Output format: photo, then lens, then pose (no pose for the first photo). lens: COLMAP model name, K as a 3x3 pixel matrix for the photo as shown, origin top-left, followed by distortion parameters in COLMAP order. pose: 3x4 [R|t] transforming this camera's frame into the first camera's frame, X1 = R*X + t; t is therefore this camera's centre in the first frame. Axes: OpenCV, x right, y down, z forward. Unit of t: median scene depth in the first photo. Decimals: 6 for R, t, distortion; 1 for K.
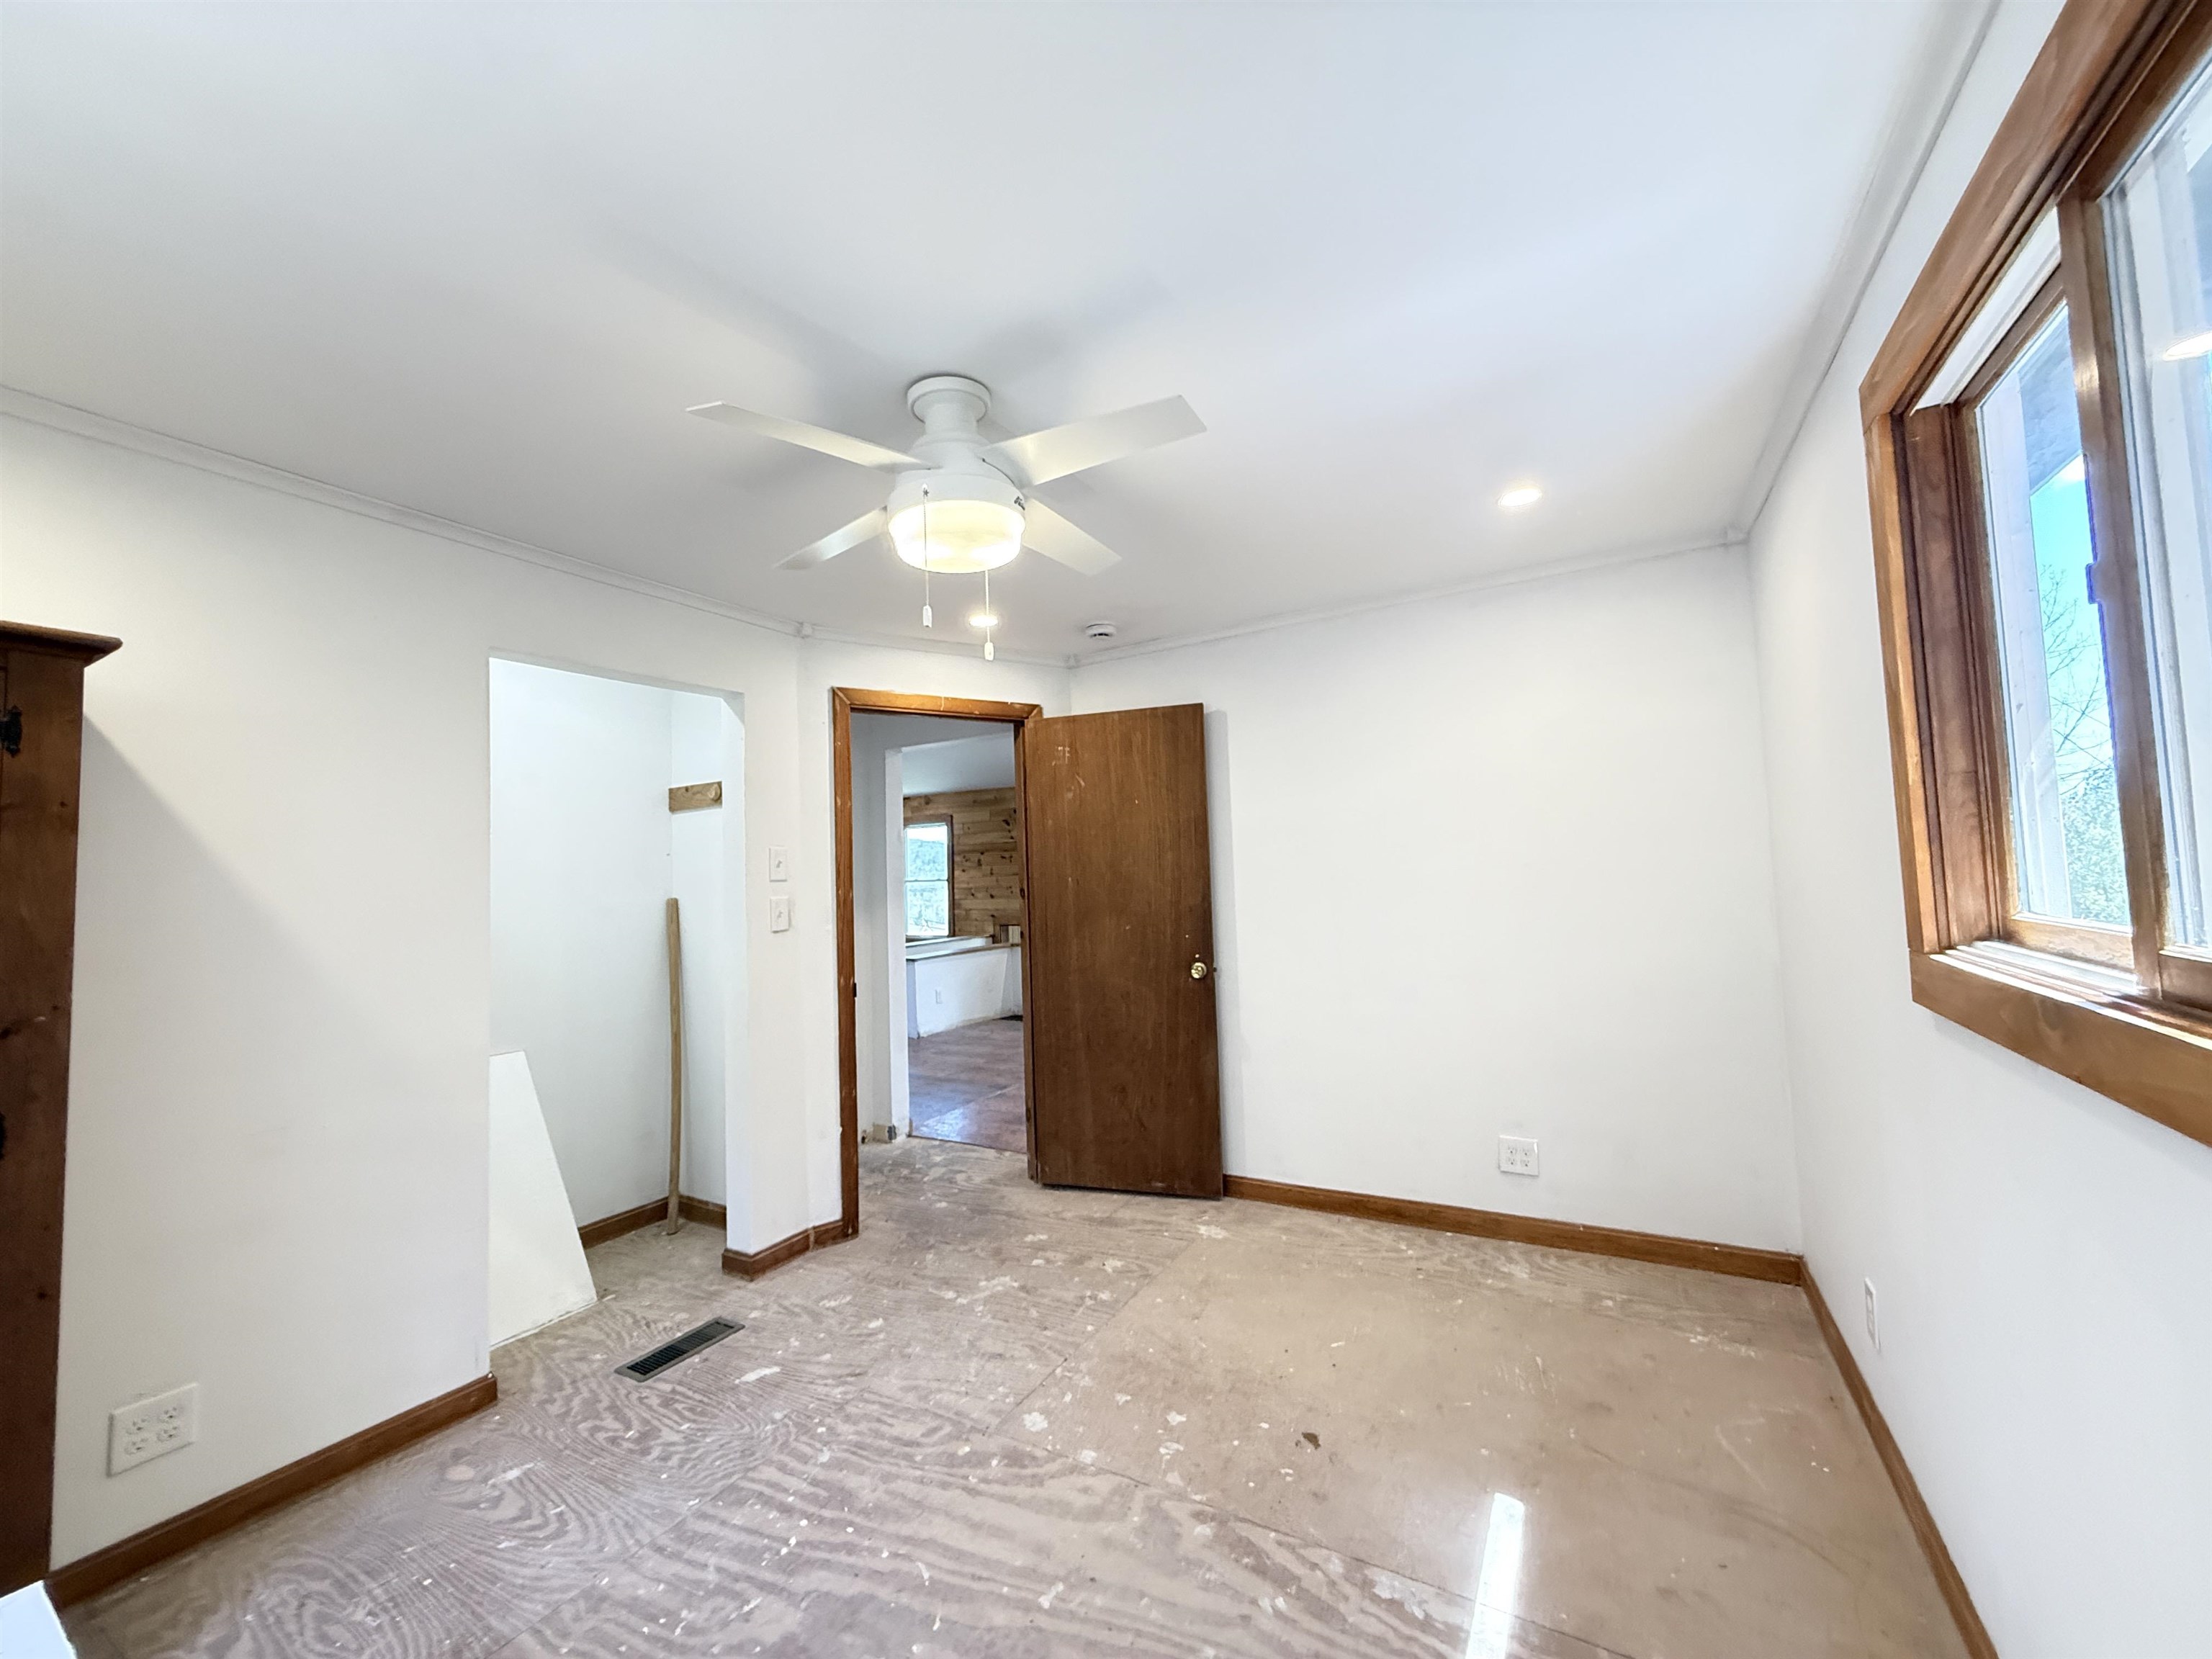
lens RADIAL K [[878.9, 0, 1101.0], [0, 878.9, 828.5], [0, 0, 1]] dist [-0.001383, -0.000357]
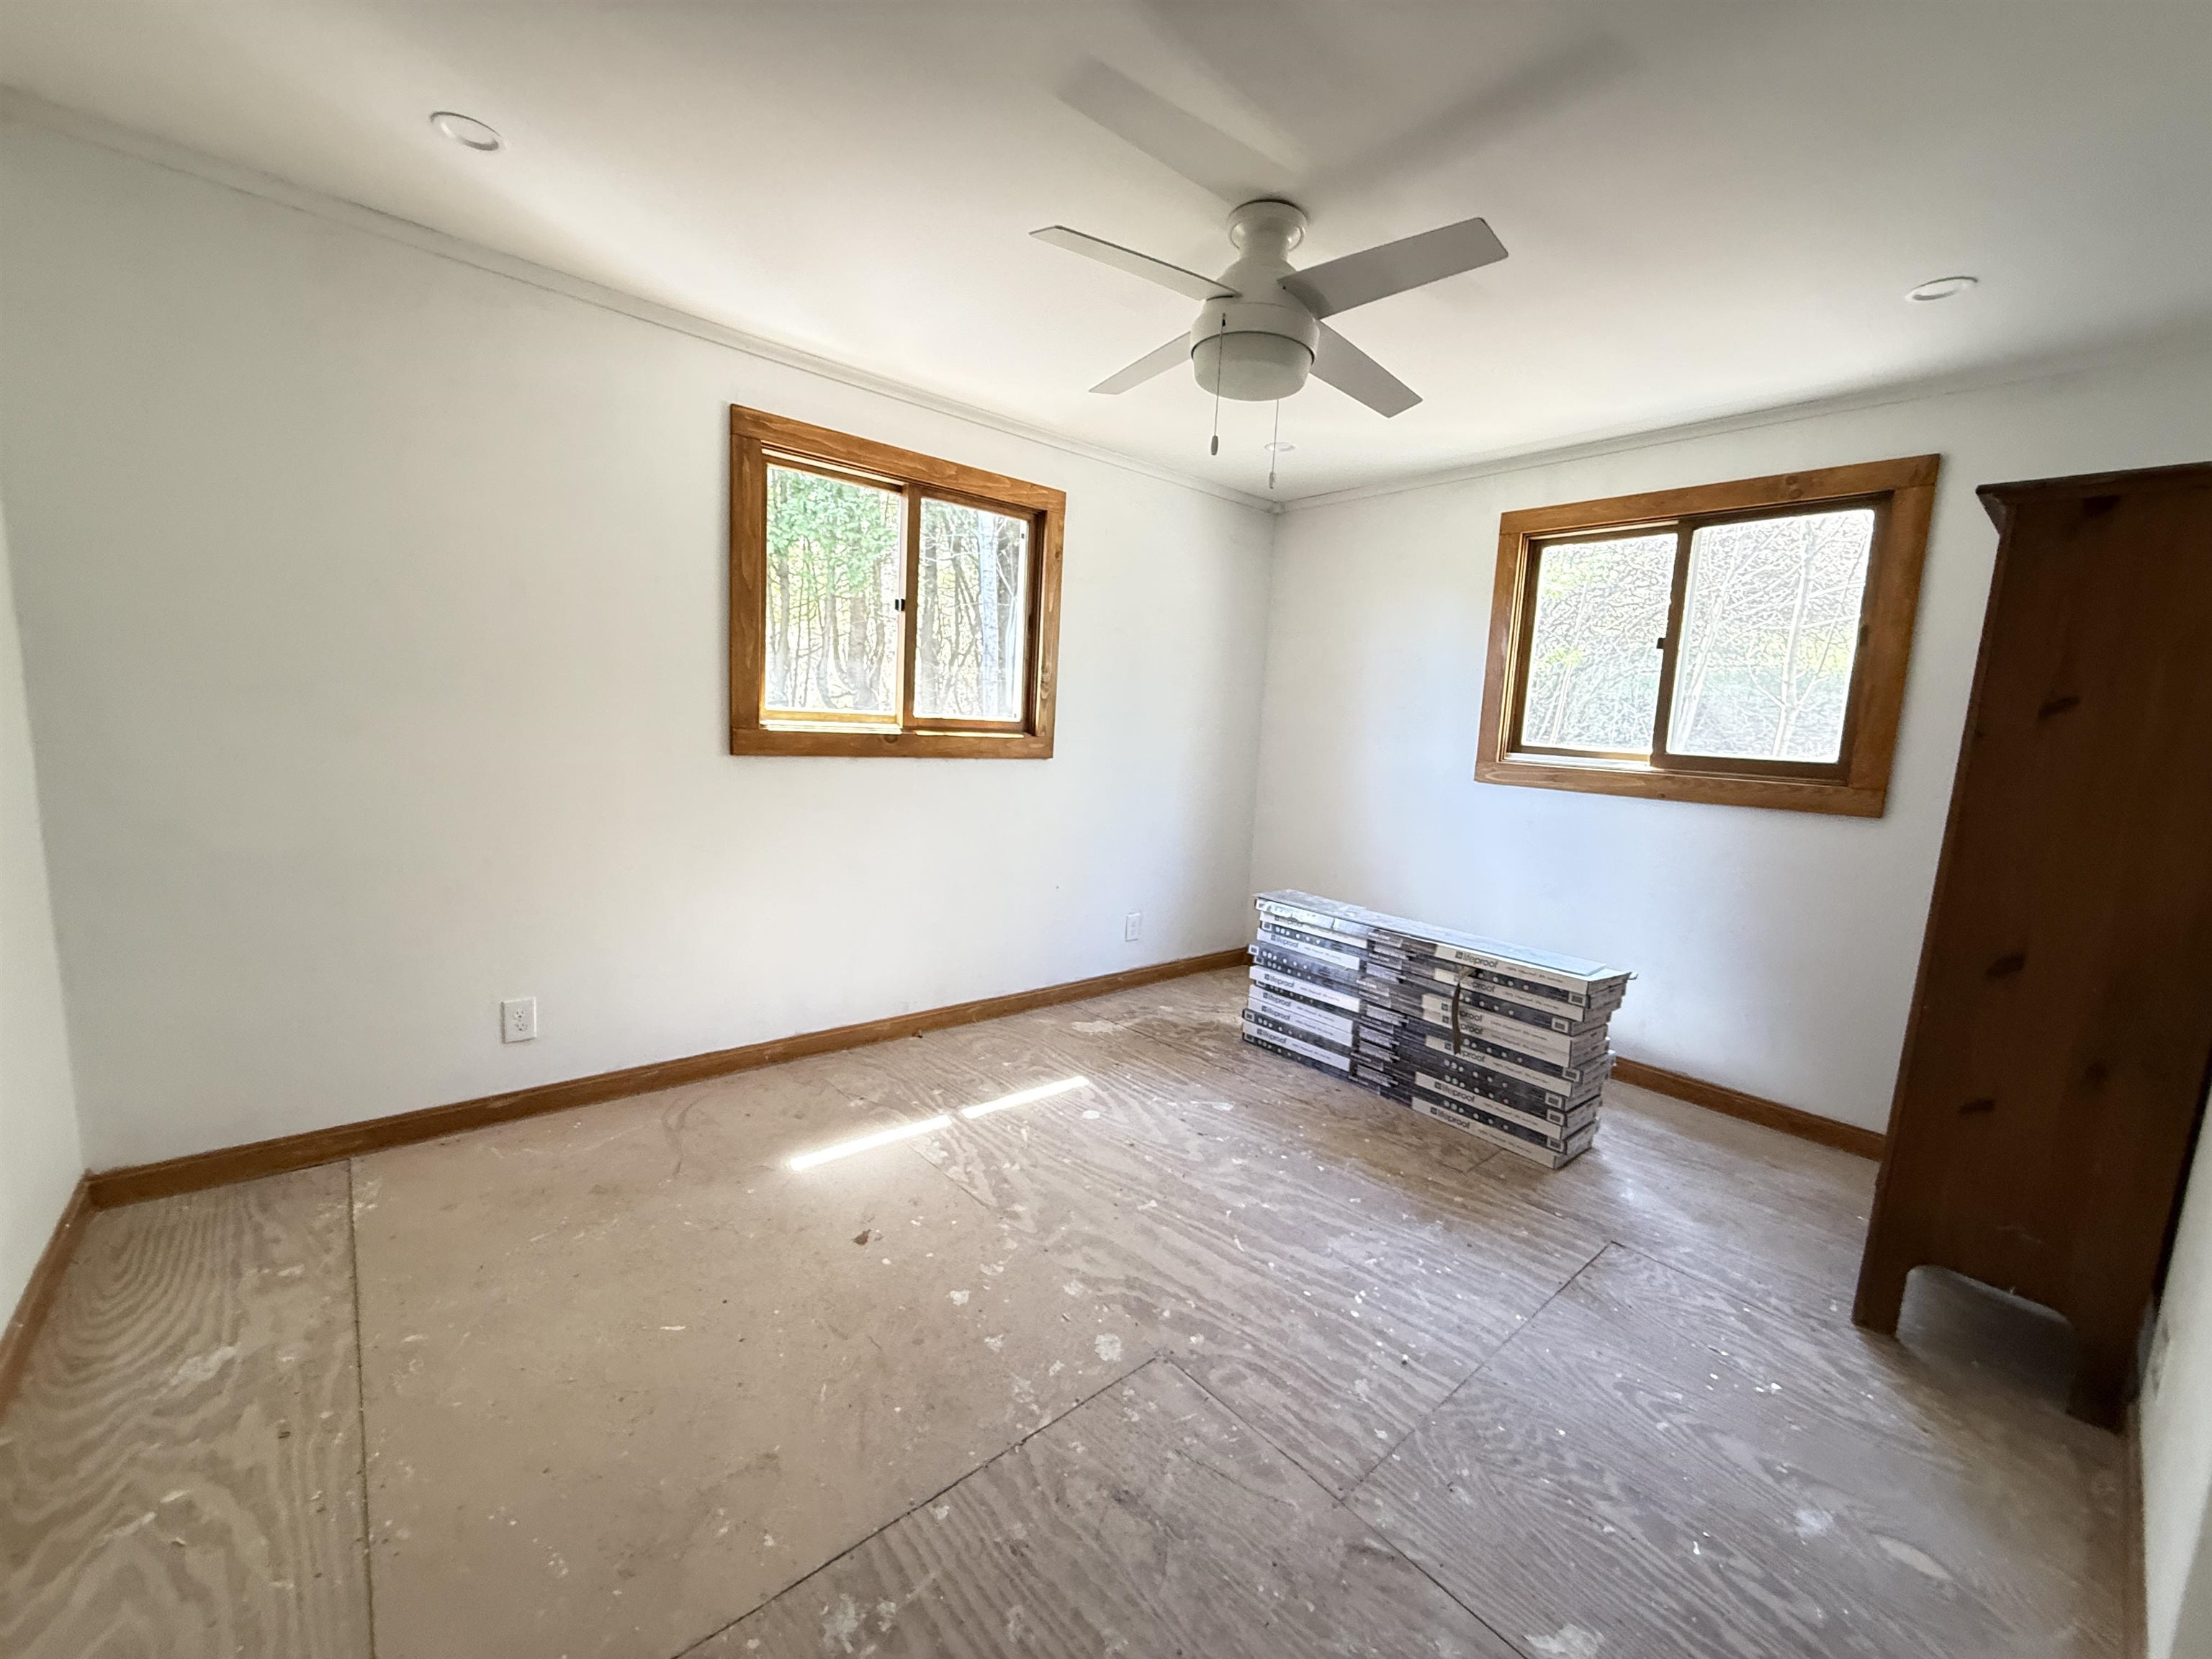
lens RADIAL K [[878.9, 0, 1101.0], [0, 878.9, 828.5], [0, 0, 1]] dist [-0.001383, -0.000357]
pose [[-0.945205, -0.056300, 0.321585, -0.330848], [-0.035769, 0.996947, 0.069403, 0.145500], [-0.324511, 0.054098, -0.944334, 1.900534]]
